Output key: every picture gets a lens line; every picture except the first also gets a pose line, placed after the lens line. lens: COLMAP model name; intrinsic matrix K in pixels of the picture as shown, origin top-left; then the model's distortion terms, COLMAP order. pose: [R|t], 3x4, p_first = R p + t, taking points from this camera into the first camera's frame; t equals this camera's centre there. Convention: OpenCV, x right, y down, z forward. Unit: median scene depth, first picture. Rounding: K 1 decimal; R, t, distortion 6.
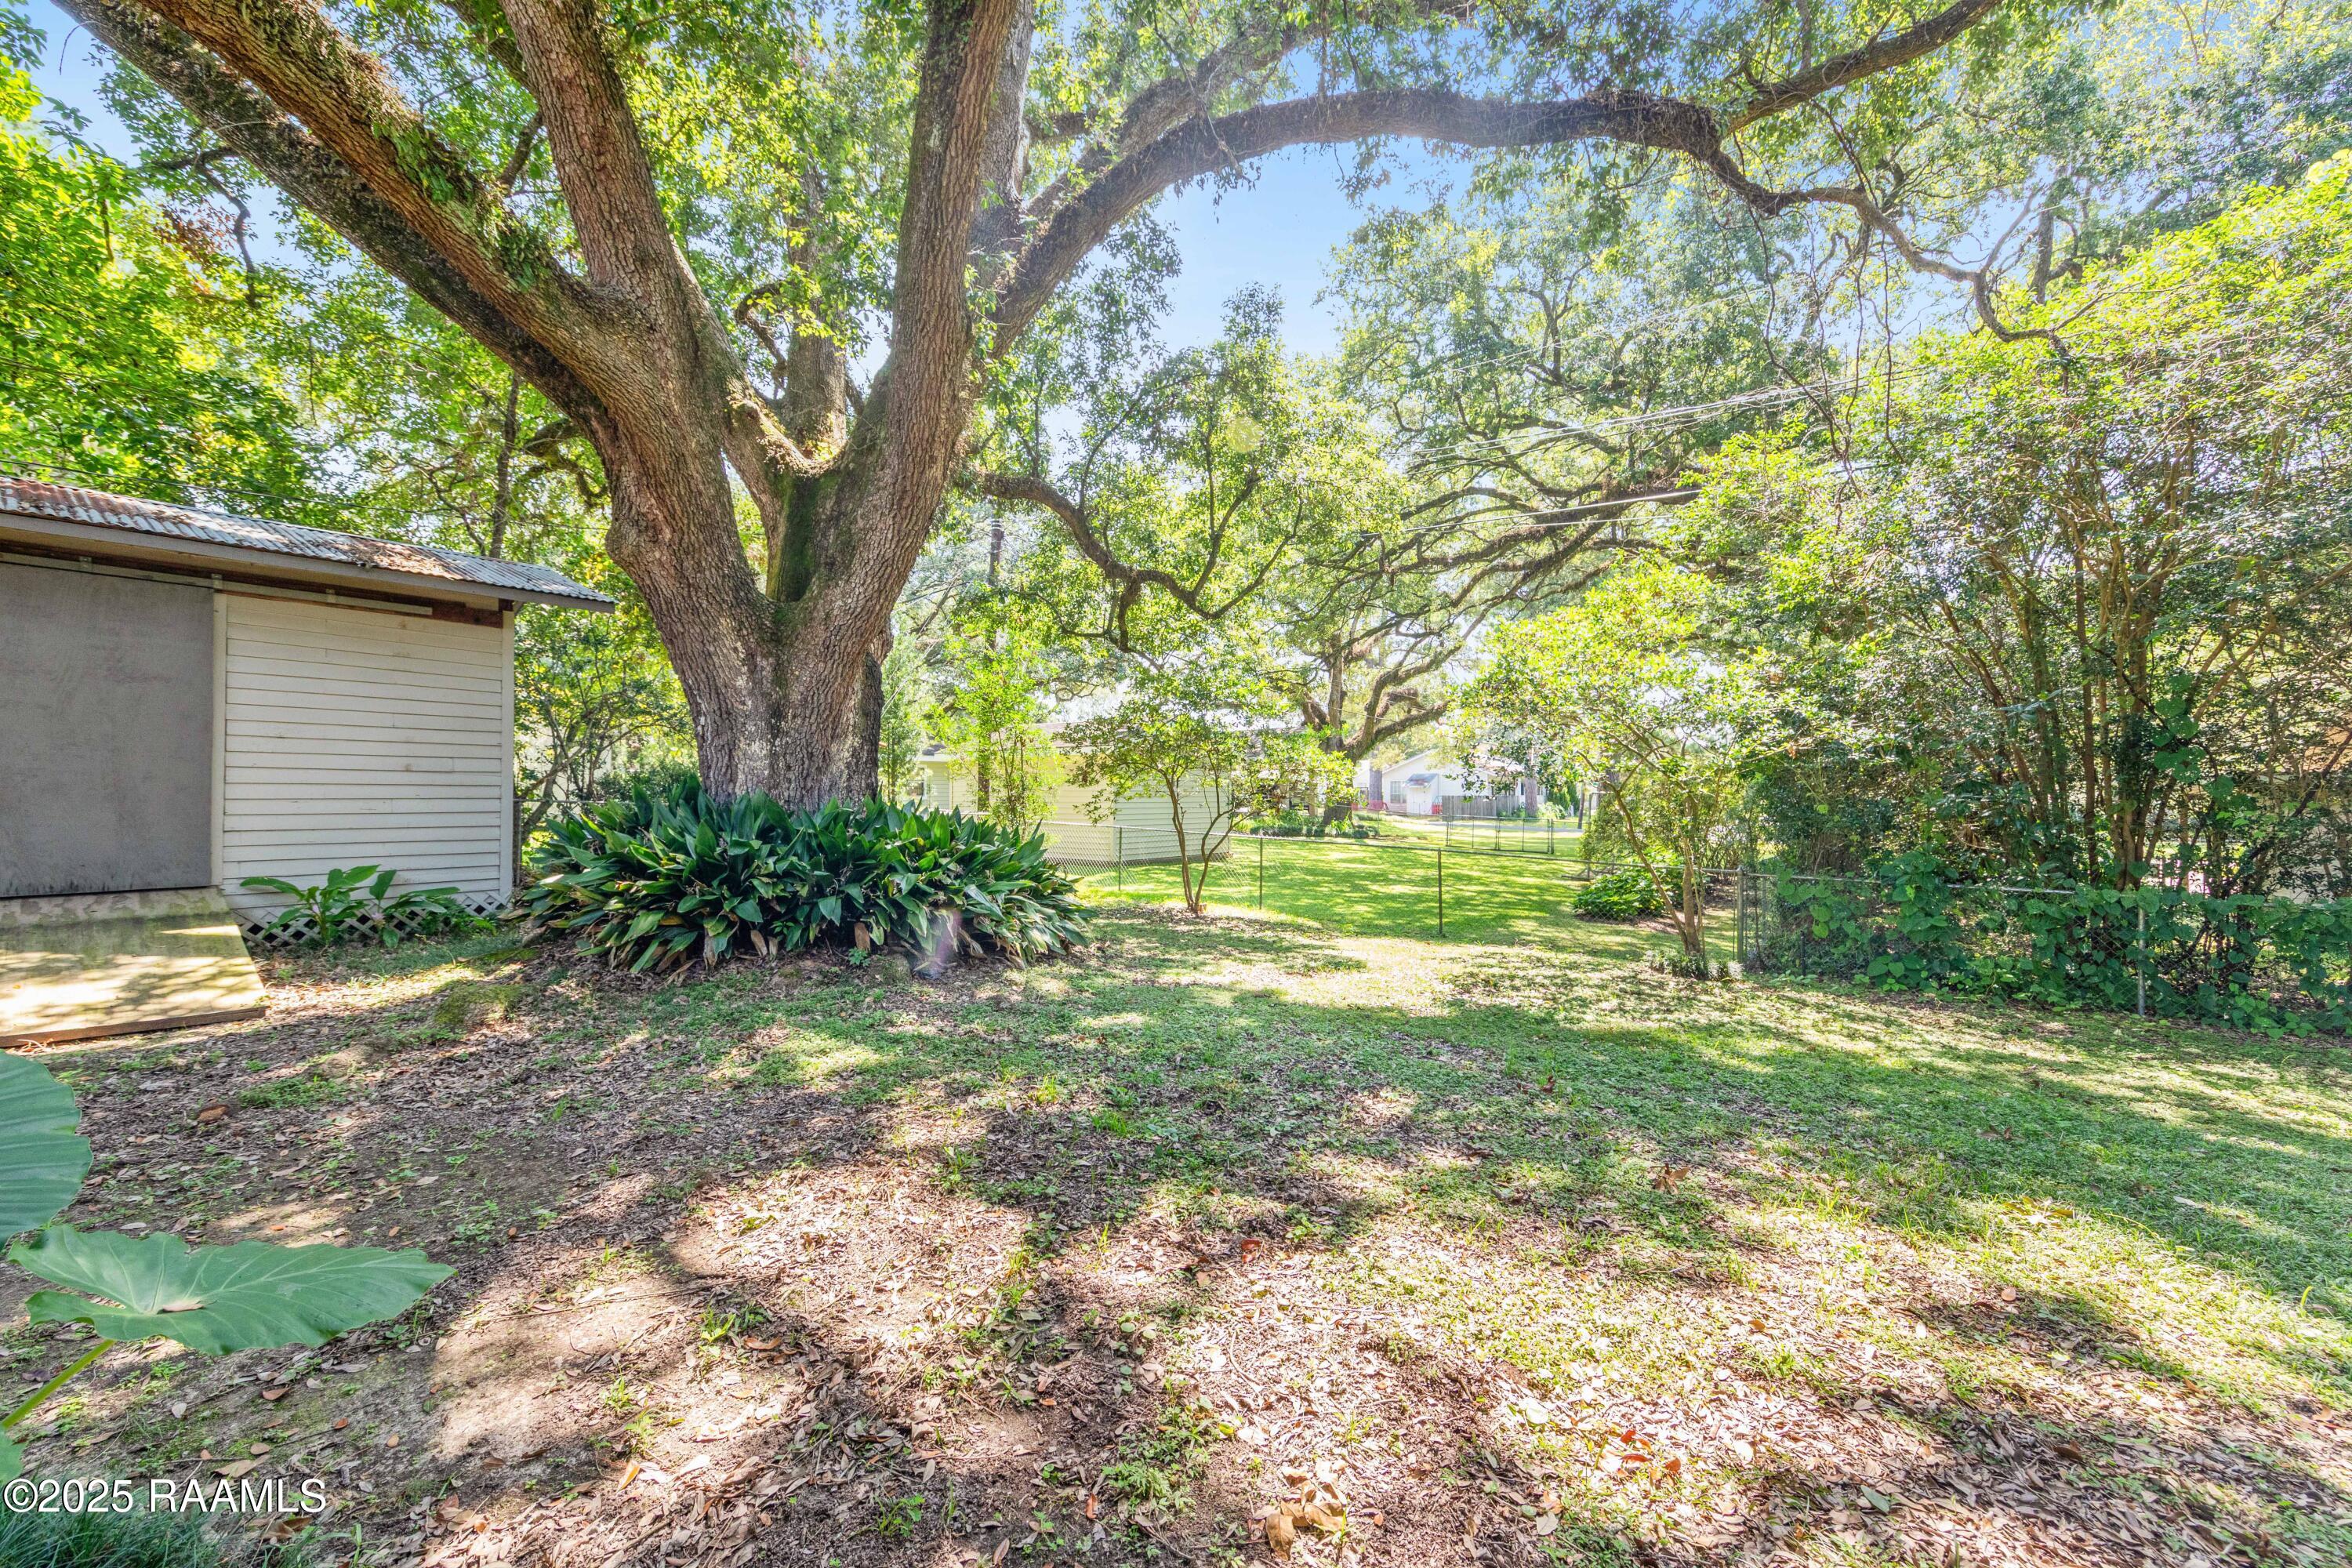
lens RADIAL K [[916.4, 0, 1167.5], [0, 916.4, 790.4], [0, 0, 1]] dist [0.004792, -0.000100]
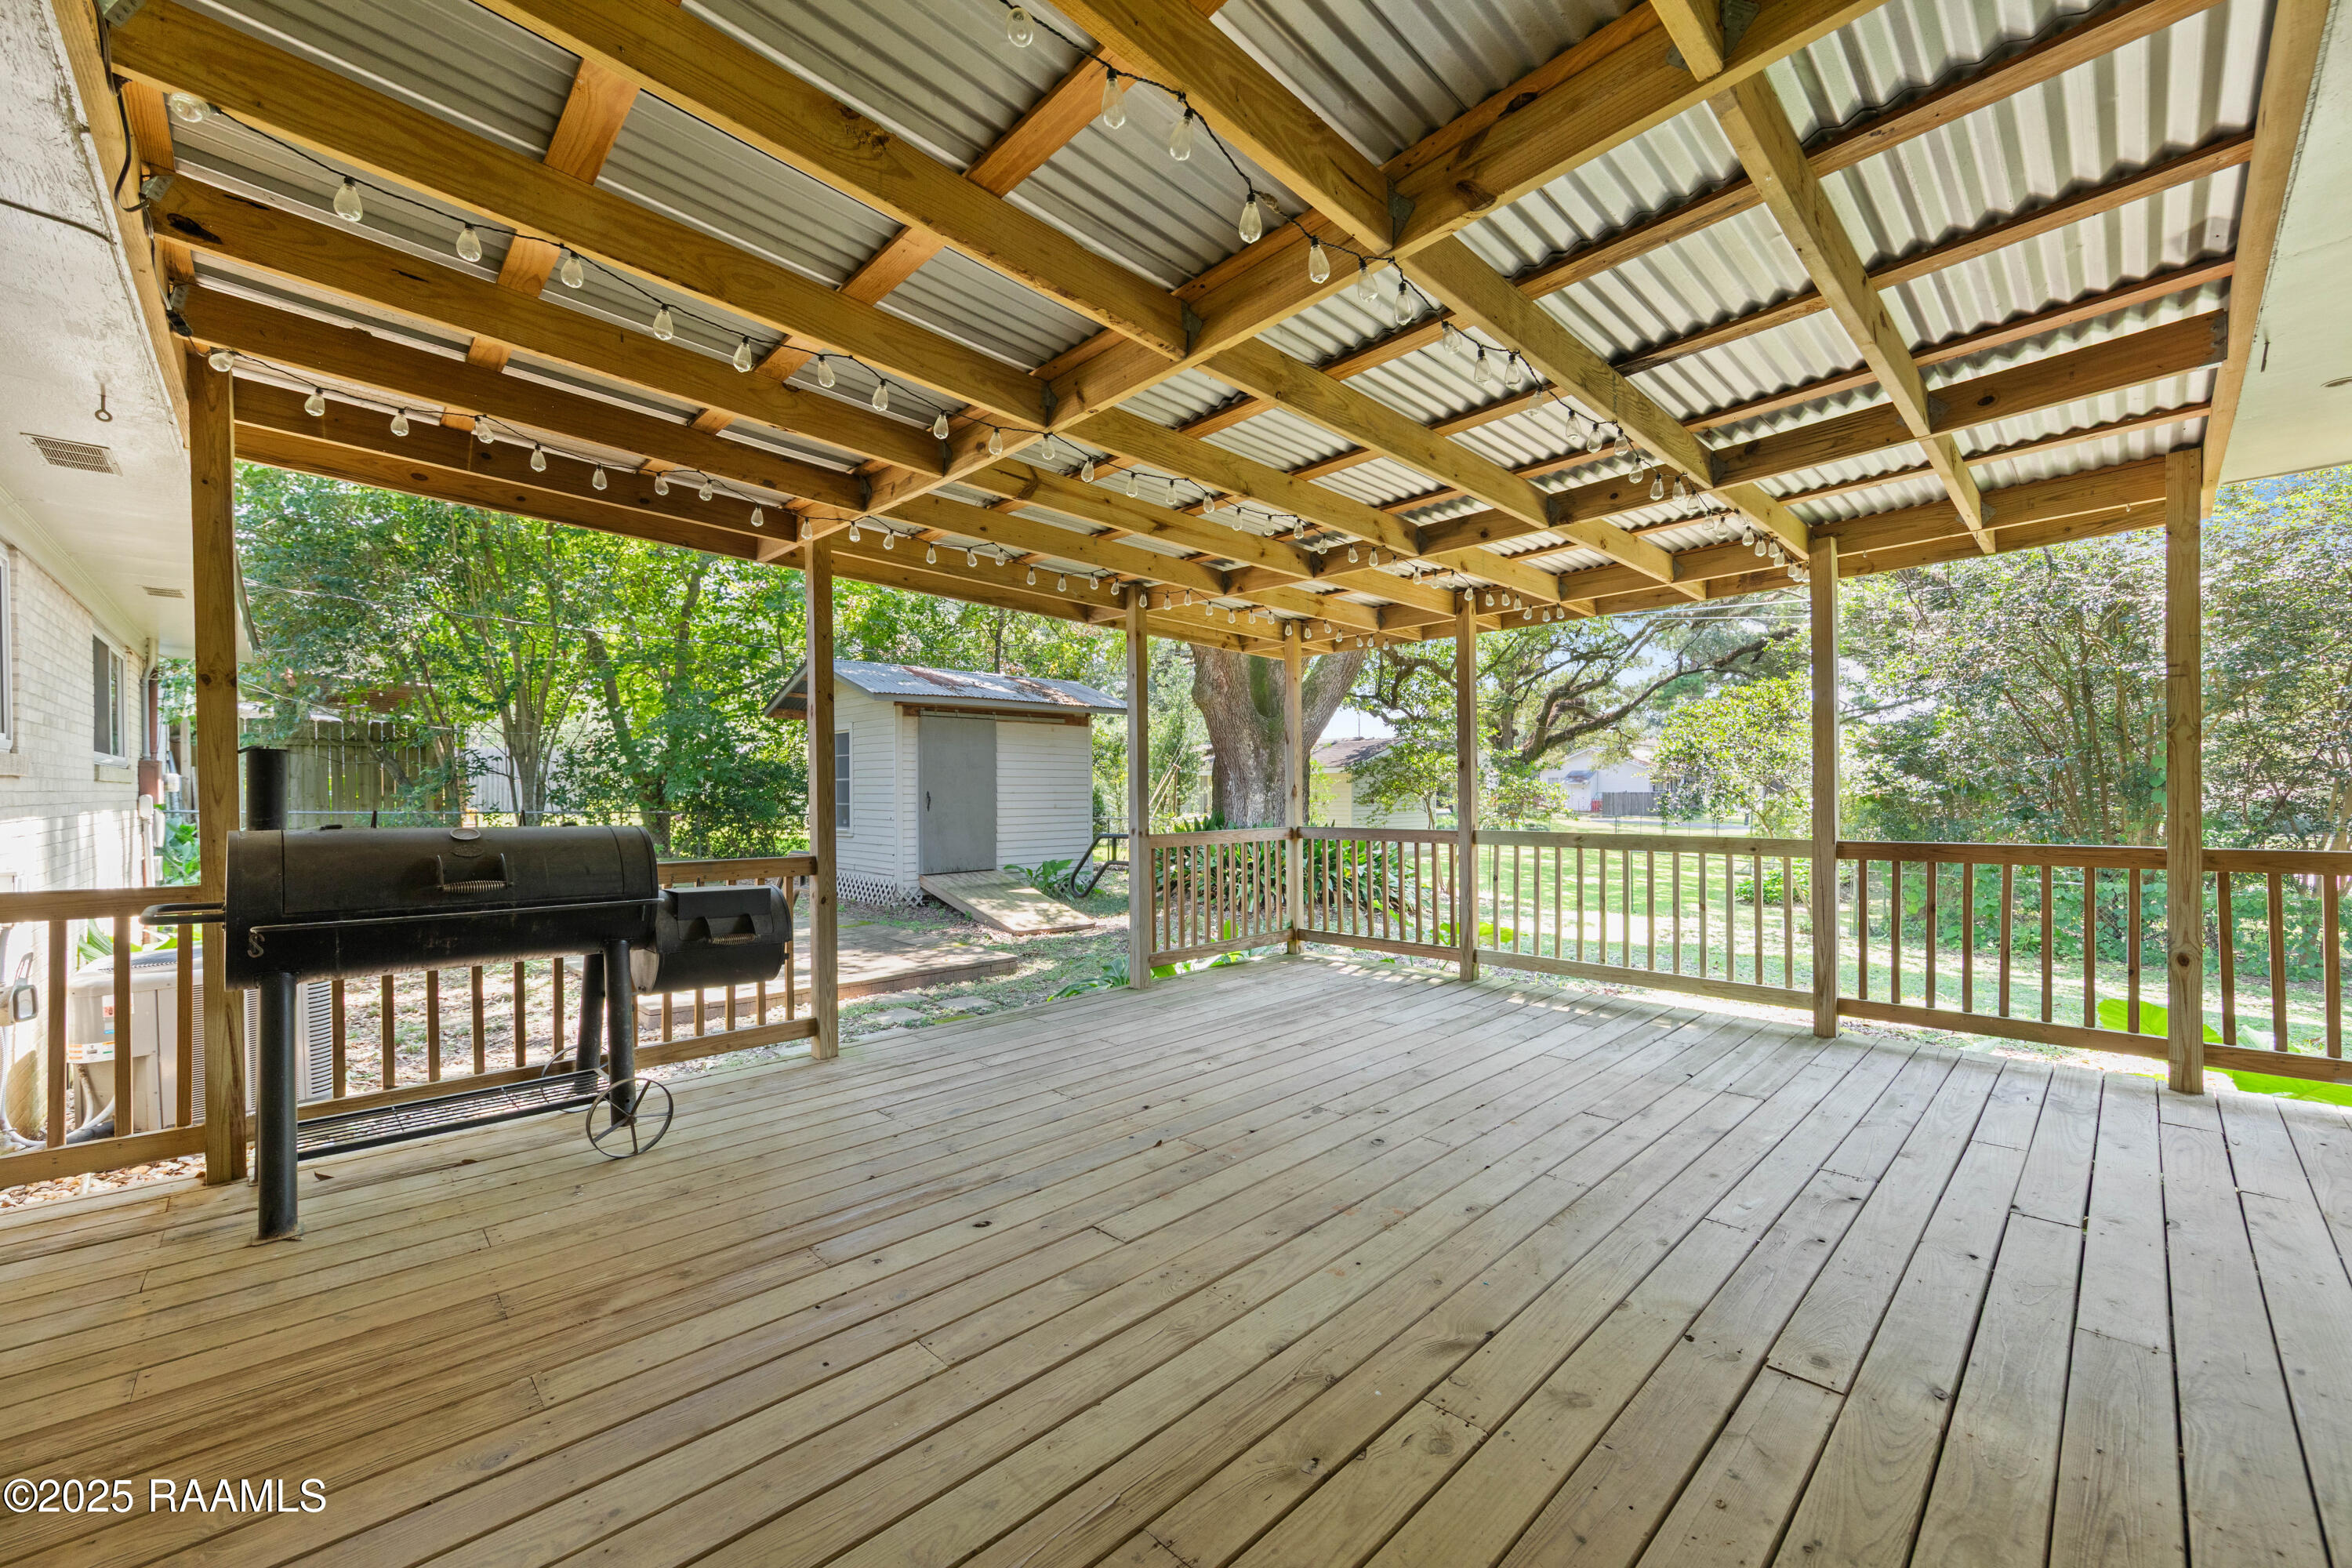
lens RADIAL K [[916.4, 0, 1182.6], [0, 916.4, 793.6], [0, 0, 1]] dist [0.004792, -0.000100]
pose [[0.991425, -0.001935, -0.130665, -0.322271], [0.003490, 0.999926, 0.011668, -0.068896], [0.130632, -0.012024, 0.991358, -0.776095]]
